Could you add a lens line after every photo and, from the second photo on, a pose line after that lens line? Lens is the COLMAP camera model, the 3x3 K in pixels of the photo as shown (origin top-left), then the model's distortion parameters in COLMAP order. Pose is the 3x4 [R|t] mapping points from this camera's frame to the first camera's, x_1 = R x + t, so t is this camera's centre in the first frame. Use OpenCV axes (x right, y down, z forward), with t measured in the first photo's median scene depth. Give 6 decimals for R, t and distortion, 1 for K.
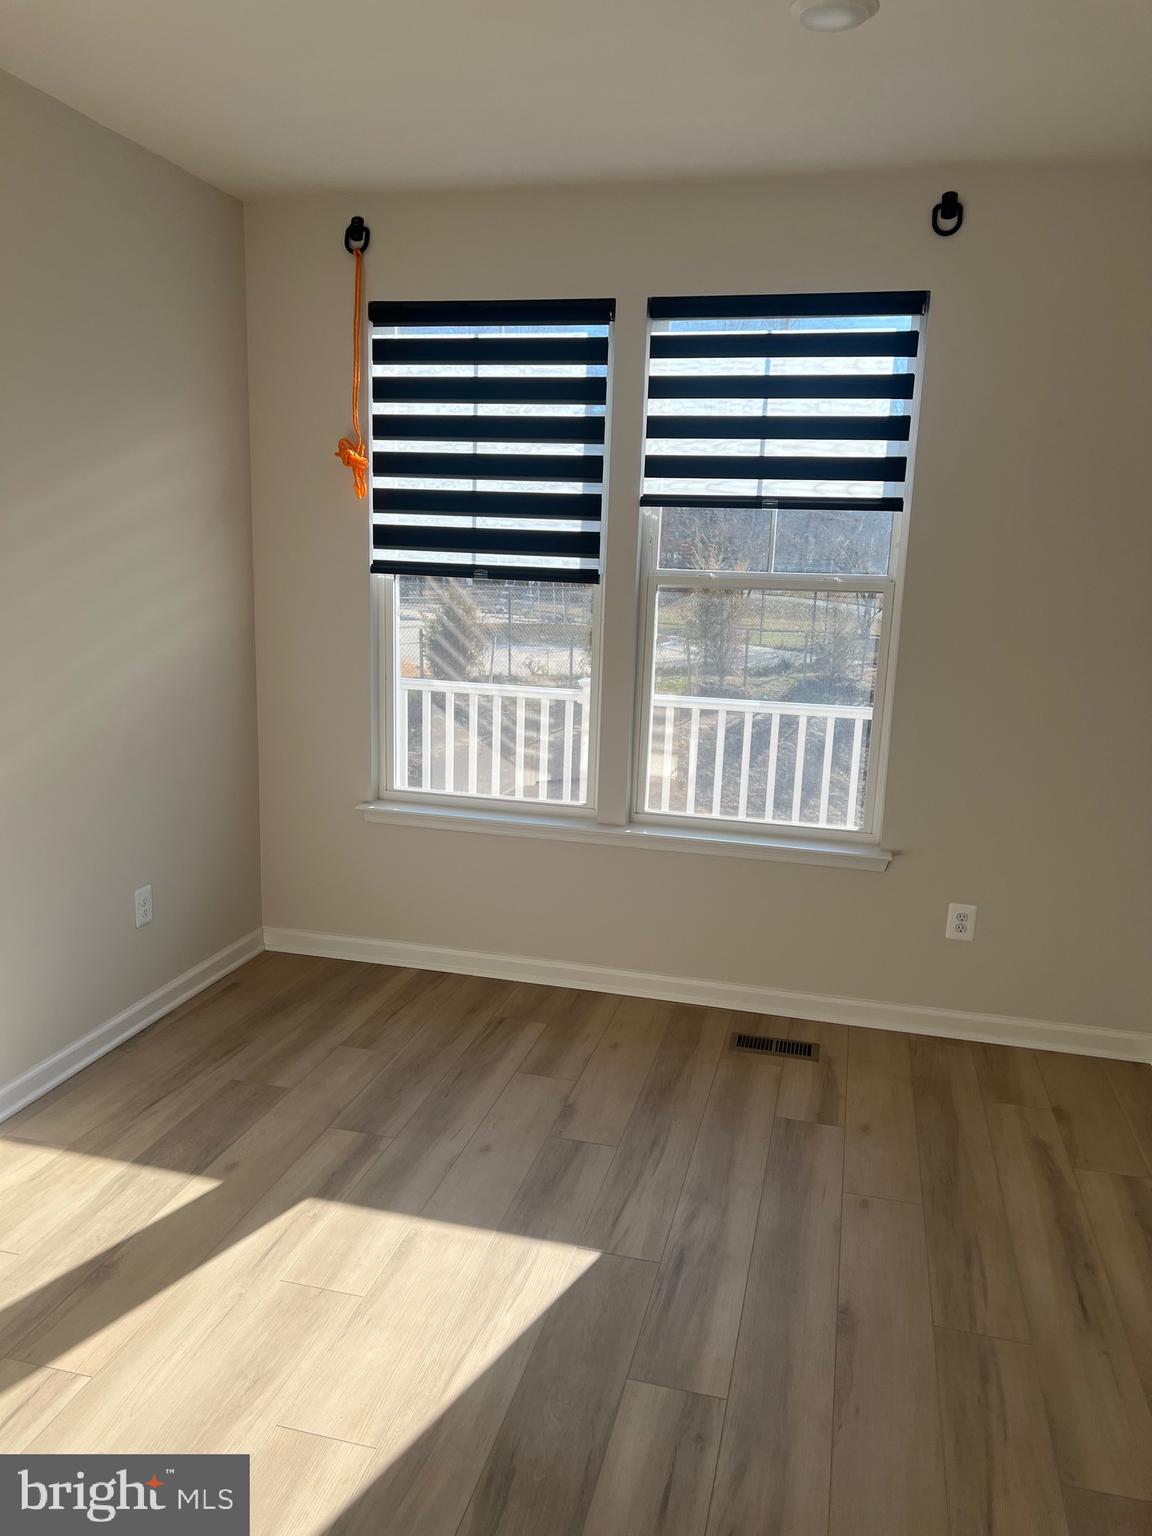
lens RADIAL K [[1154.2, 0, 574.8], [0, 1154.2, 790.9], [0, 0, 1]] dist [0.057567, -0.067847]
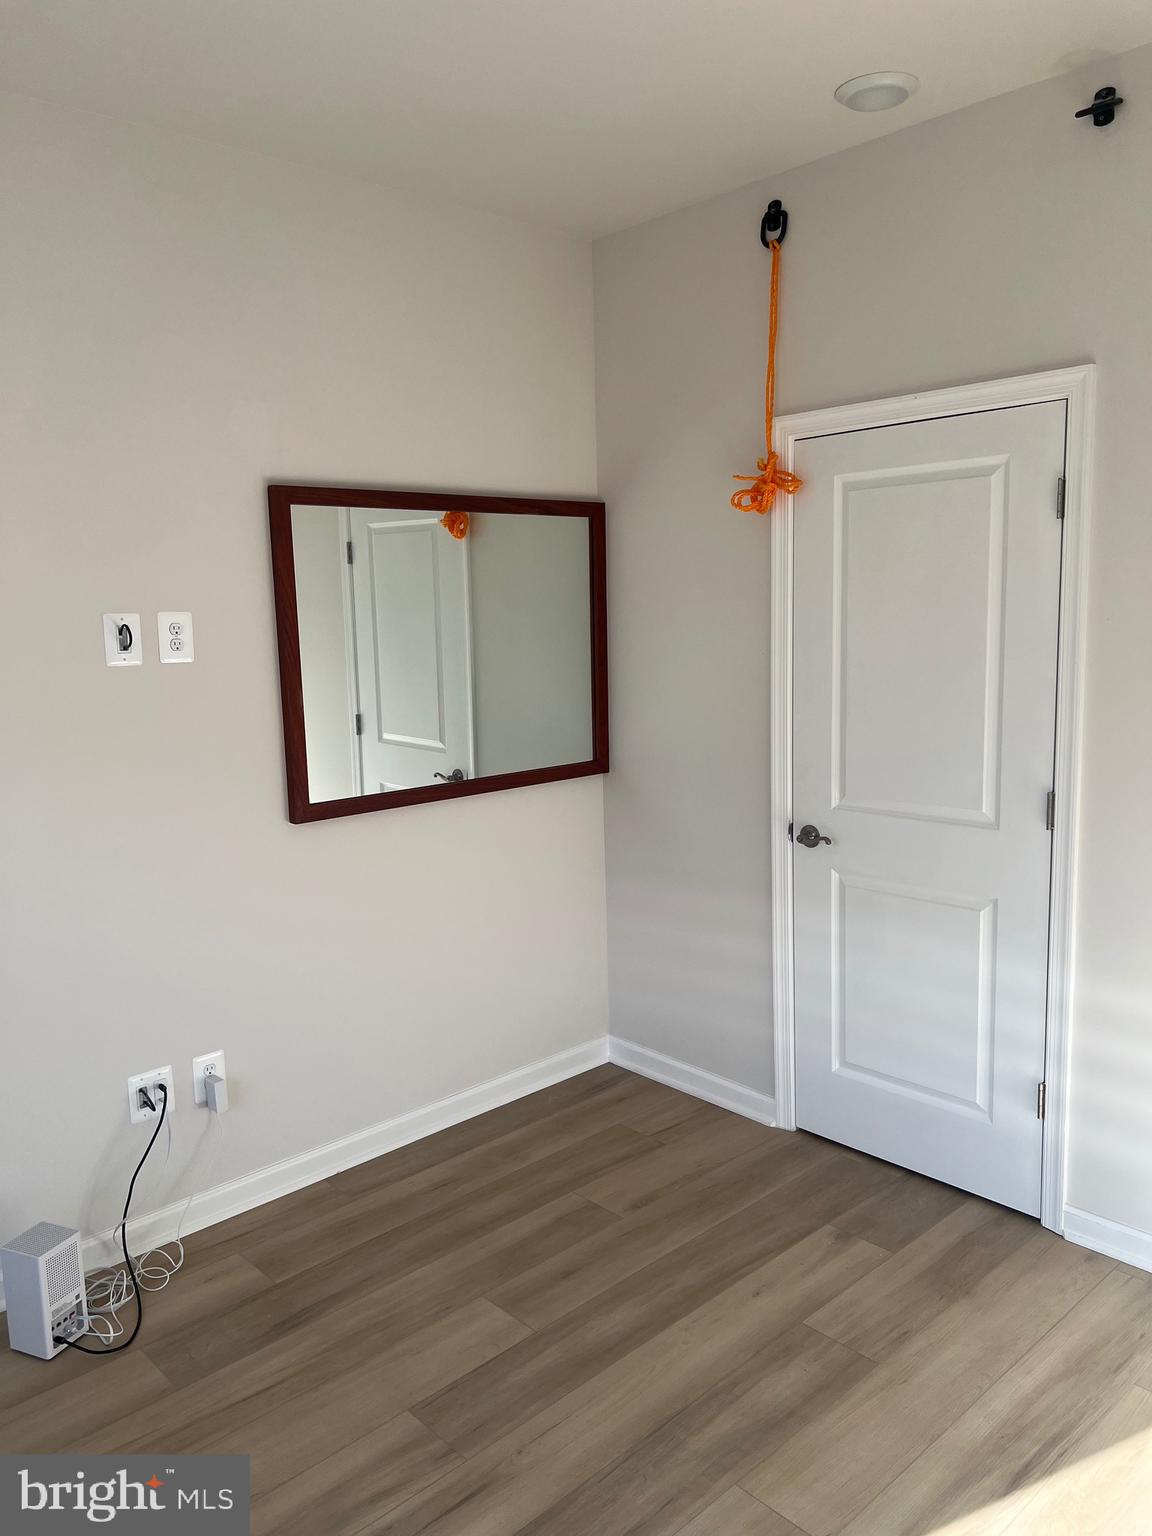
lens RADIAL K [[1154.2, 0, 574.8], [0, 1154.2, 790.9], [0, 0, 1]] dist [0.057567, -0.067847]
pose [[-0.840138, -0.093356, 0.534279, -0.290128], [0.111812, 0.934104, 0.339040, -0.194298], [-0.530723, 0.344579, -0.774337, 0.871050]]
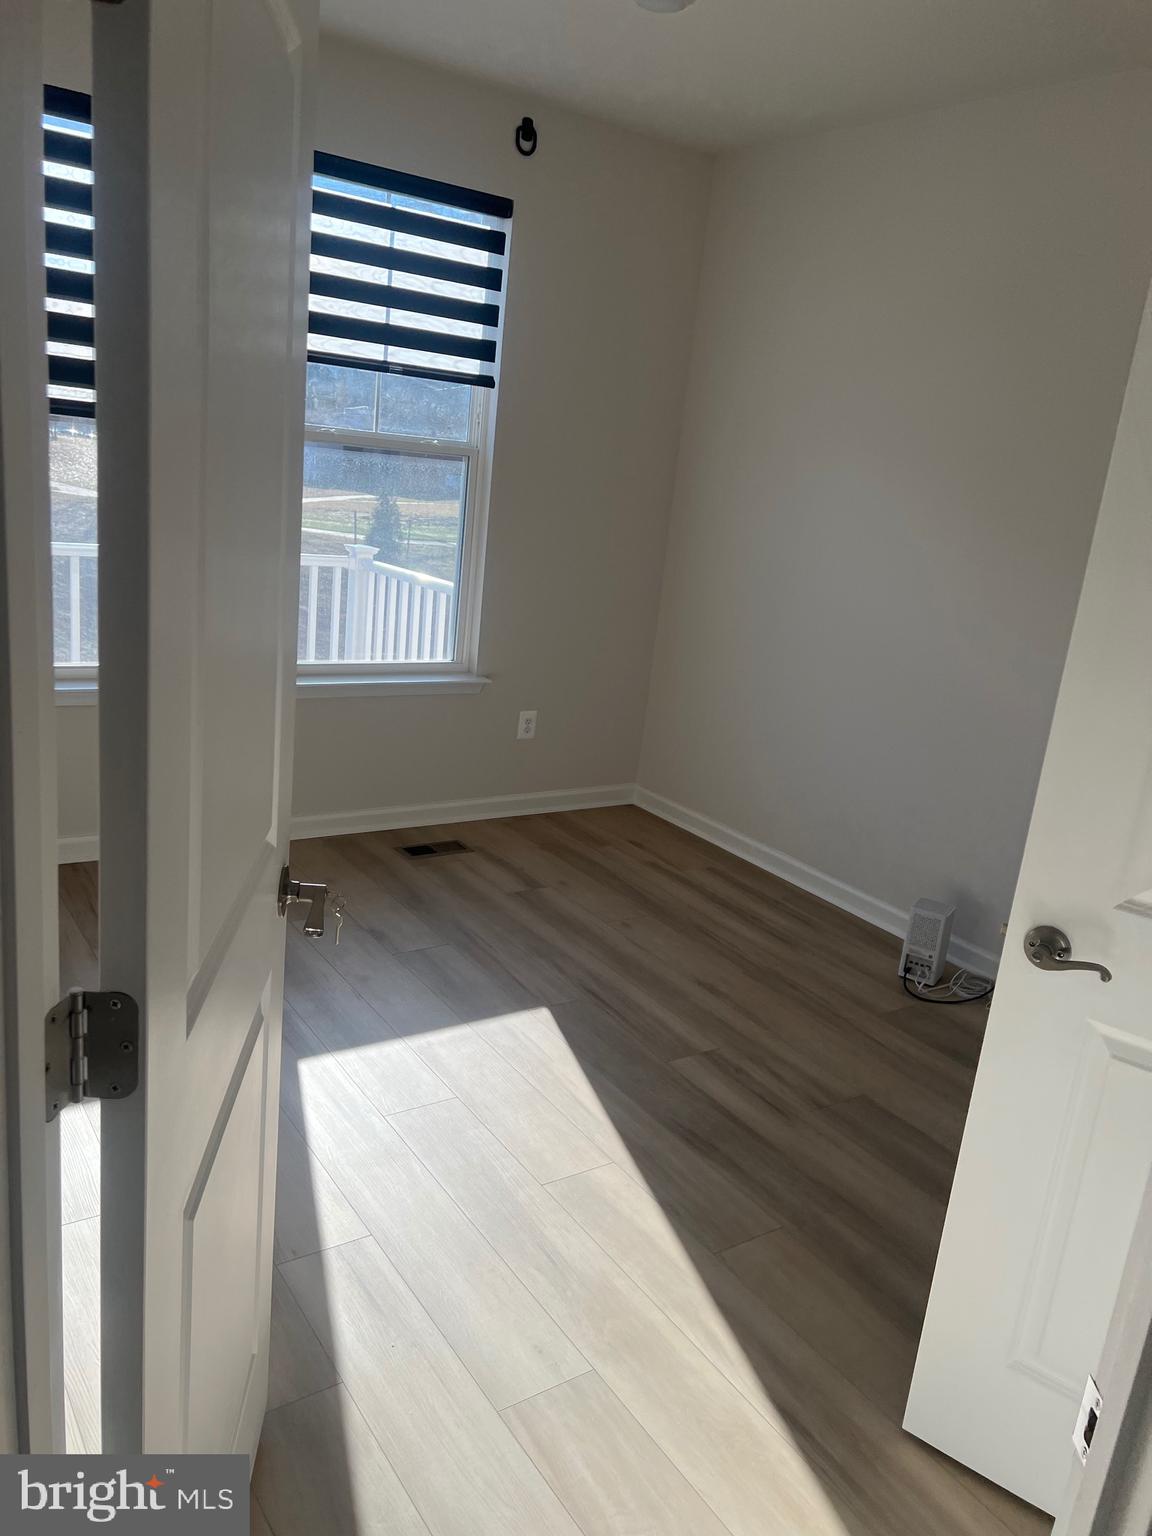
lens RADIAL K [[1135.7, 0, 570.7], [0, 1135.7, 787.6], [0, 0, 1]] dist [0.113127, -0.216429]
pose [[0.665954, -0.176365, 0.724846, -0.616571], [0.069909, 0.982130, 0.174737, -0.039215], [-0.742710, -0.065693, 0.666383, 0.129809]]
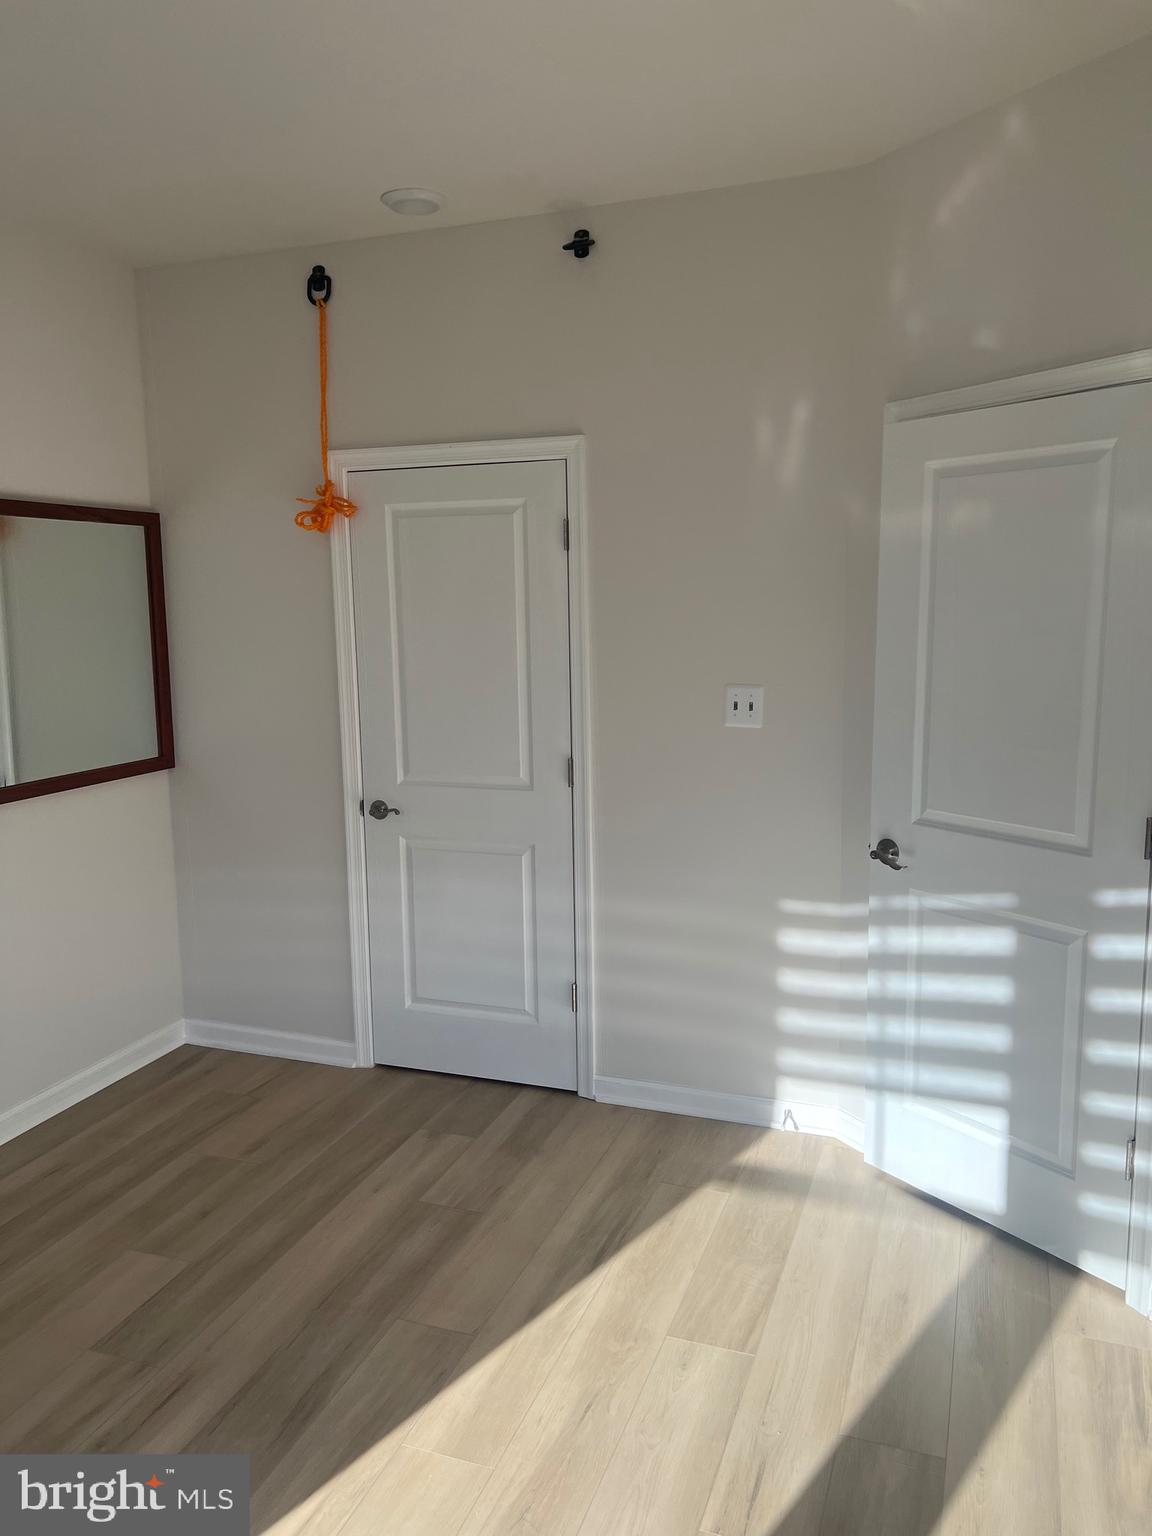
lens RADIAL K [[1154.2, 0, 574.8], [0, 1154.2, 790.9], [0, 0, 1]] dist [0.057567, -0.067847]
pose [[-0.994859, -0.031830, 0.096143, -0.244753], [0.004903, 0.933074, 0.359651, -0.230175], [-0.101156, 0.358273, -0.928121, 1.044154]]
